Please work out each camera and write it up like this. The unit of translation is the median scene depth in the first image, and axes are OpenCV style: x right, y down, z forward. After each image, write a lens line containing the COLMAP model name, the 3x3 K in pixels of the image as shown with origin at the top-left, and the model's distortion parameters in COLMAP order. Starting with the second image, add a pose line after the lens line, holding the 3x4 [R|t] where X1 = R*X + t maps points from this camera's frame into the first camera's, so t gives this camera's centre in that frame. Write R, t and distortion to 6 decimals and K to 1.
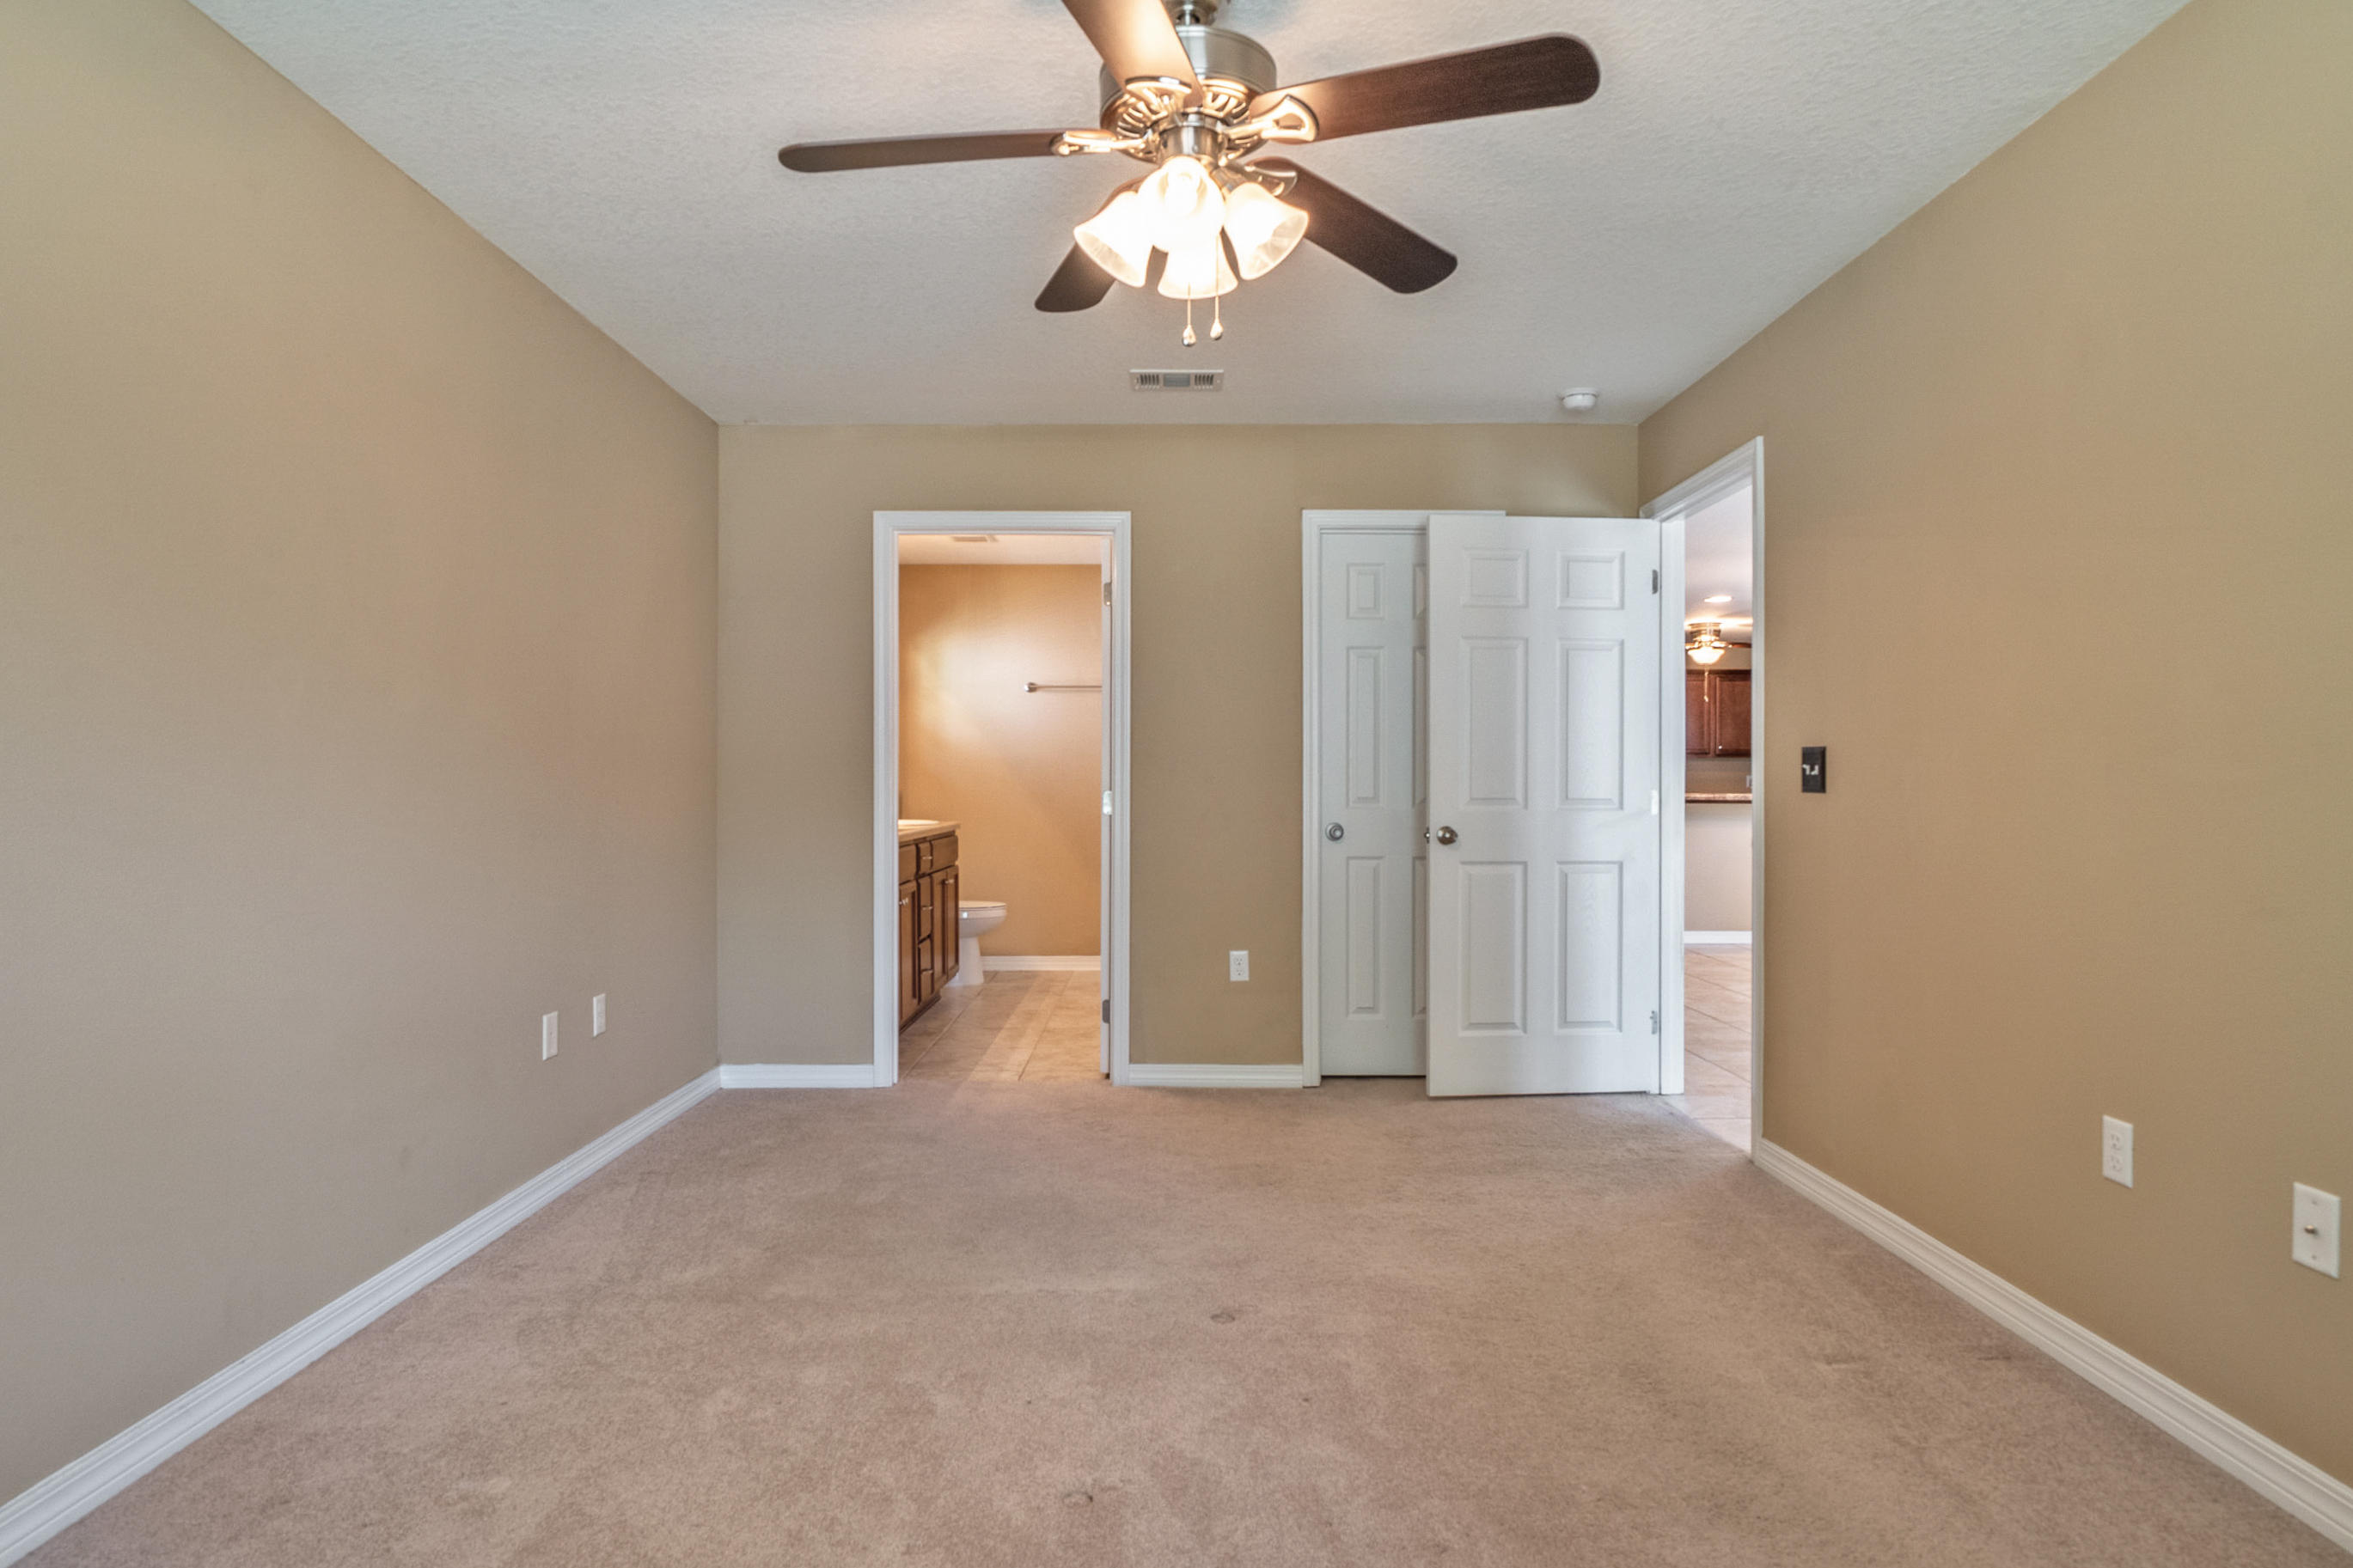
lens RADIAL K [[1252.9, 0, 1181.7], [0, 1252.9, 772.2], [0, 0, 1]] dist [0.000626, -0.001083]
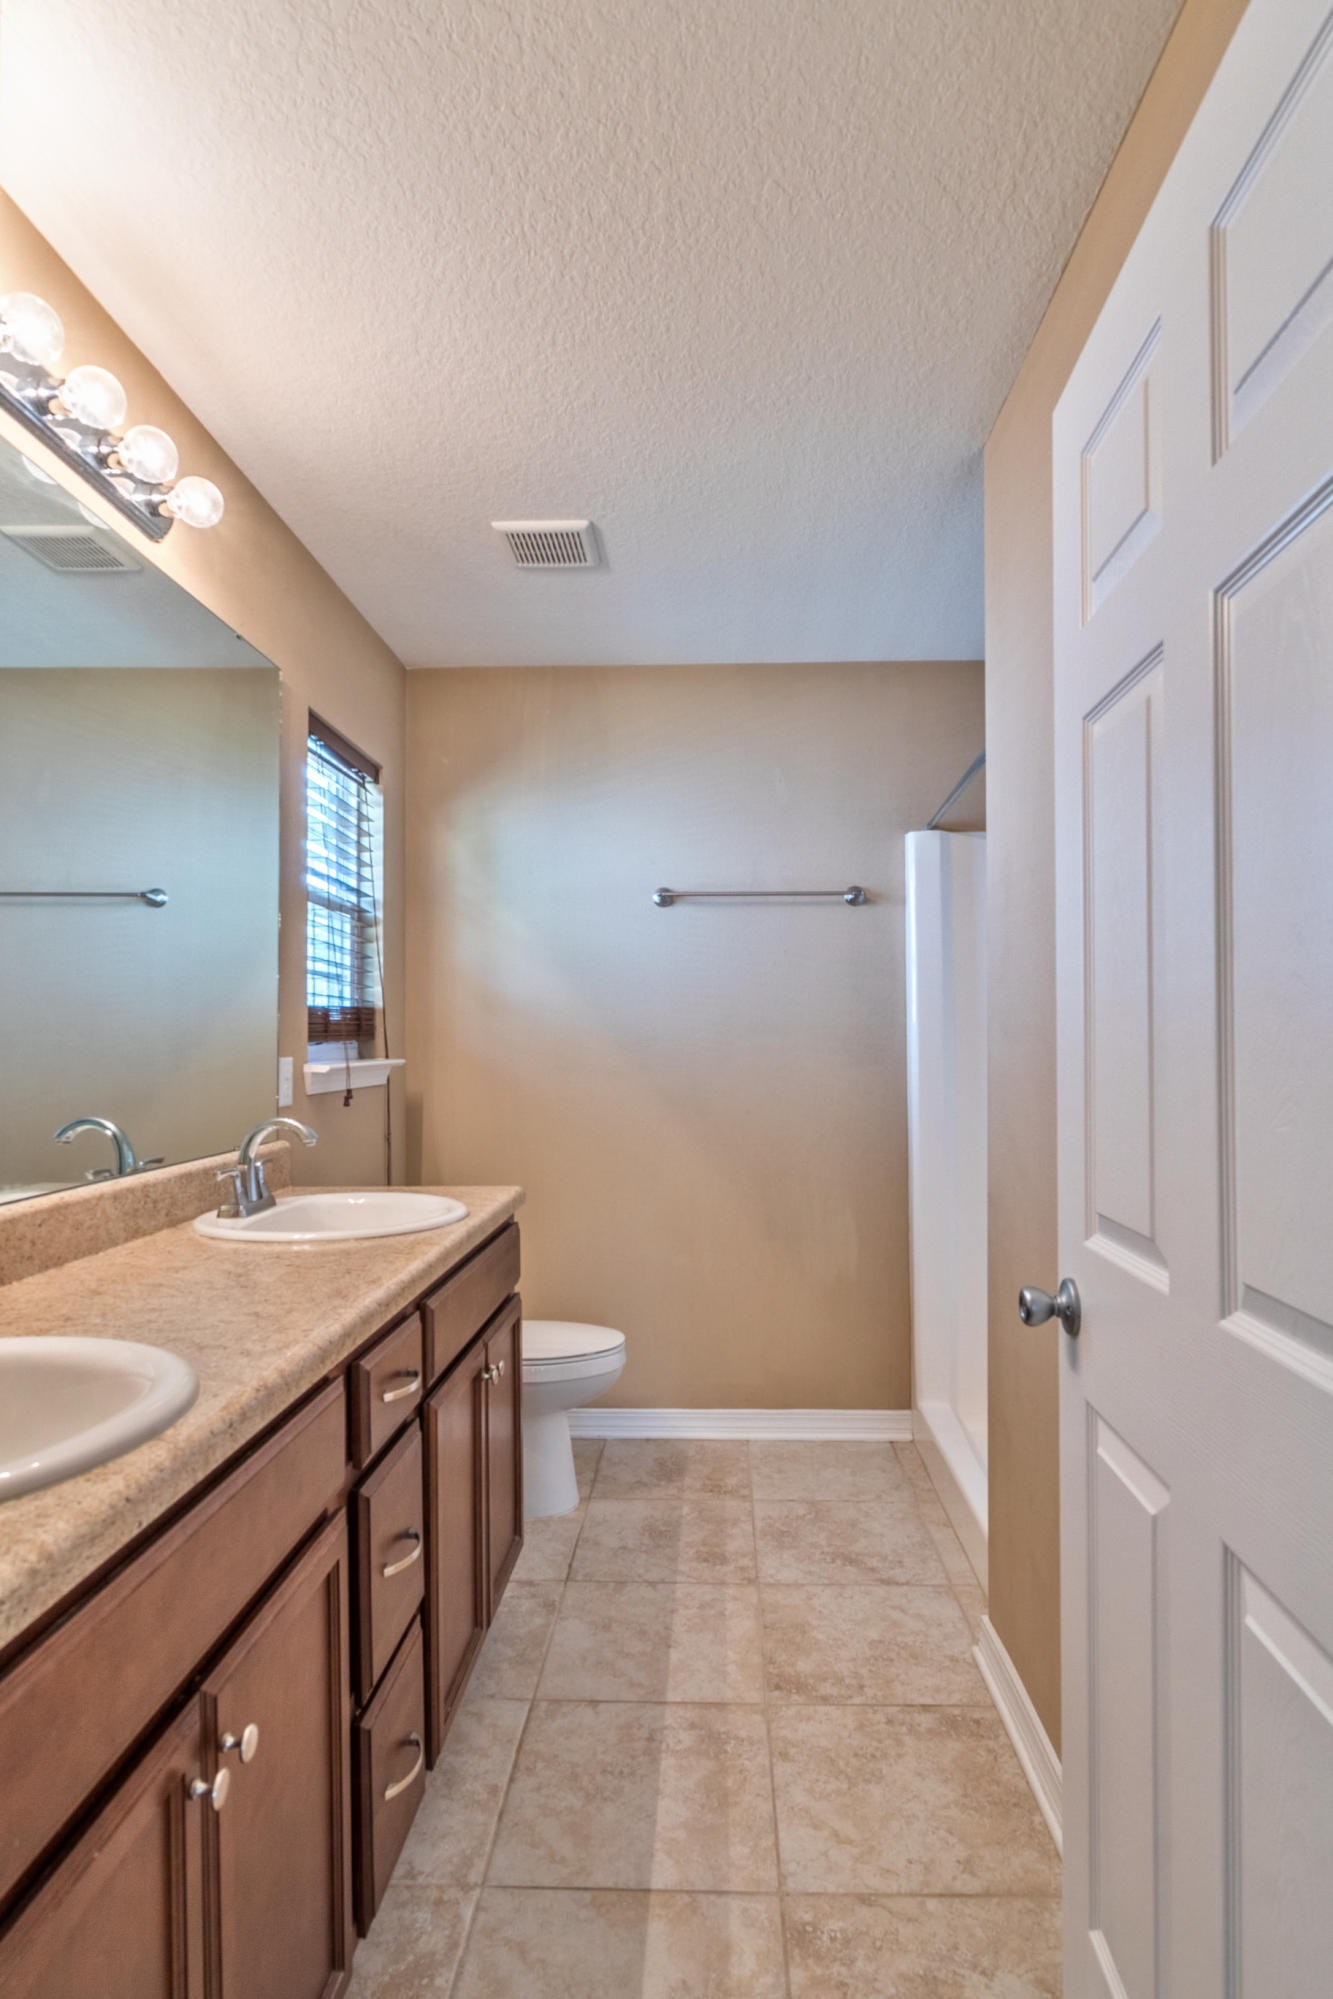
lens RADIAL K [[1064.5, 0, 693.8], [0, 1064.5, 1014.8], [0, 0, 1]] dist [0.000626, -0.001083]
pose [[0.999353, -0.001856, -0.035927, -0.106846], [0.001630, 0.999979, -0.006331, -0.017885], [0.035938, 0.006268, 0.999334, 0.642221]]
